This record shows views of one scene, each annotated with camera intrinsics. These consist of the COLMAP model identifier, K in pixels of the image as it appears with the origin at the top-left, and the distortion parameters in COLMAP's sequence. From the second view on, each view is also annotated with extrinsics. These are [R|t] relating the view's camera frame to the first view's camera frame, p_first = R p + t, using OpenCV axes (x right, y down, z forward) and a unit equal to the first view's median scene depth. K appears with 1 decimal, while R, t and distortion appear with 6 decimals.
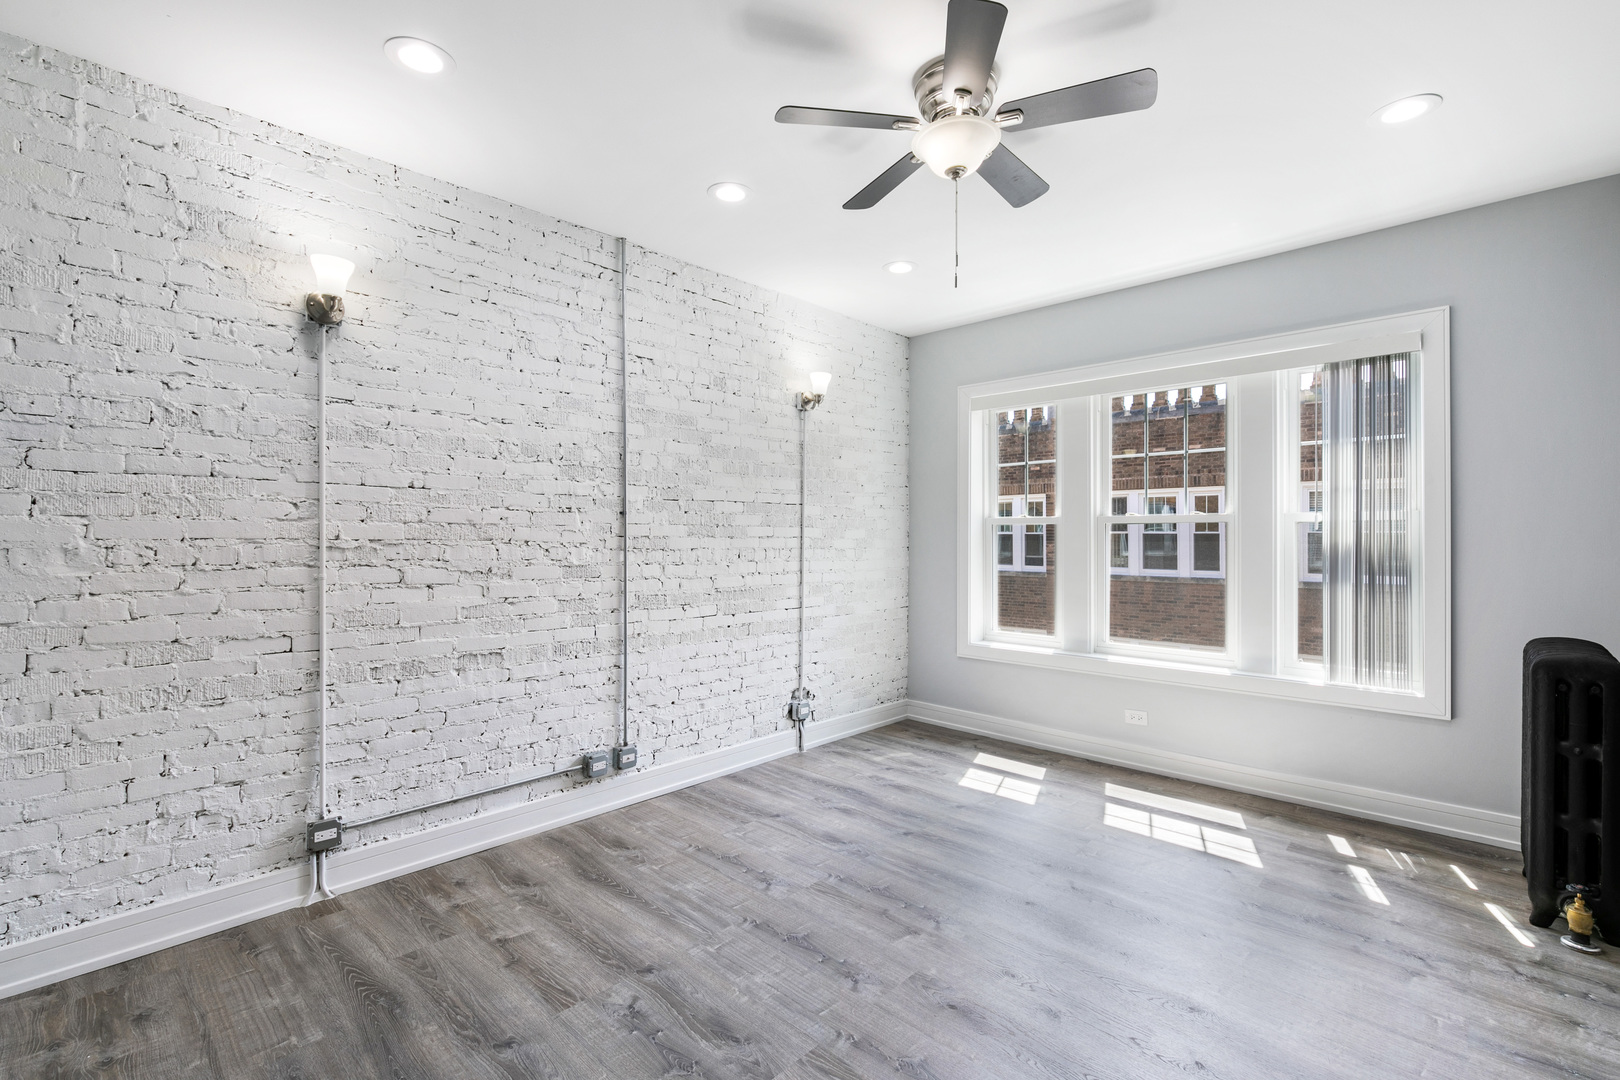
lens RADIAL K [[734.6, 0, 800.0], [0, 734.6, 547.1], [0, 0, 1]] dist [0.013060, -0.000585]
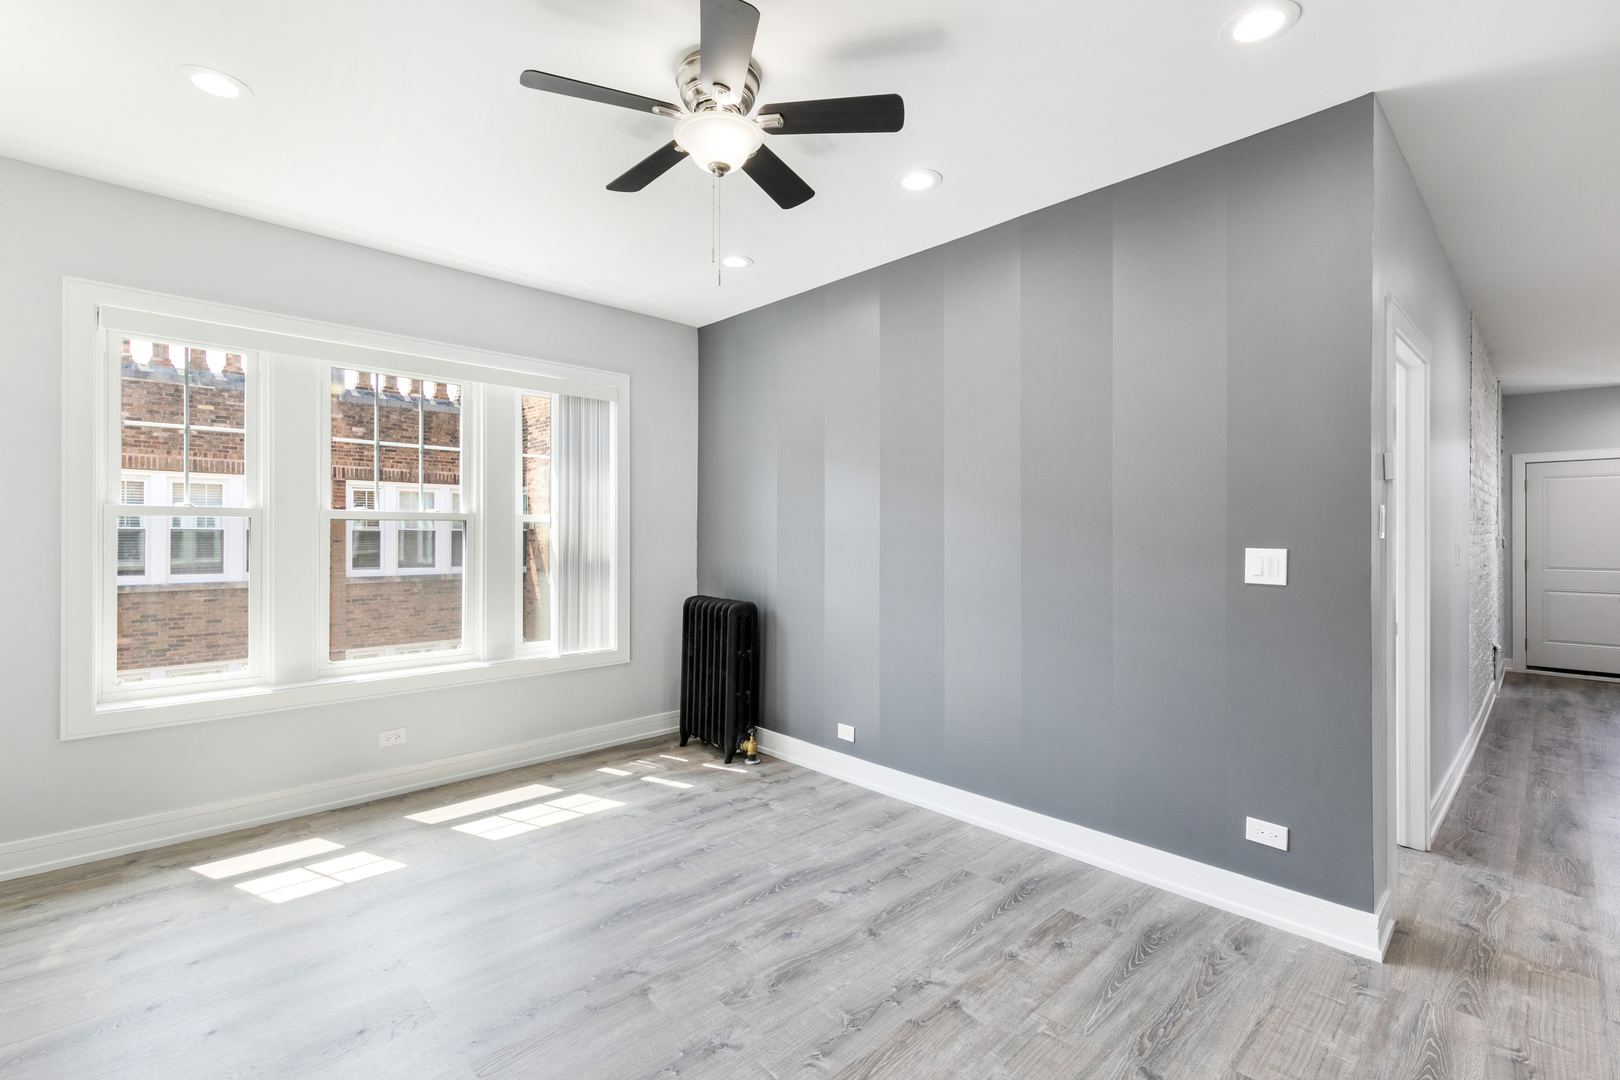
lens RADIAL K [[734.6, 0, 821.9], [0, 734.6, 533.2], [0, 0, 1]] dist [0.013060, -0.000585]
pose [[0.021280, 0.003687, 0.999767, -0.466004], [0.012127, 0.999919, -0.003946, -0.006166], [-0.999700, 0.012208, 0.021234, 0.503023]]
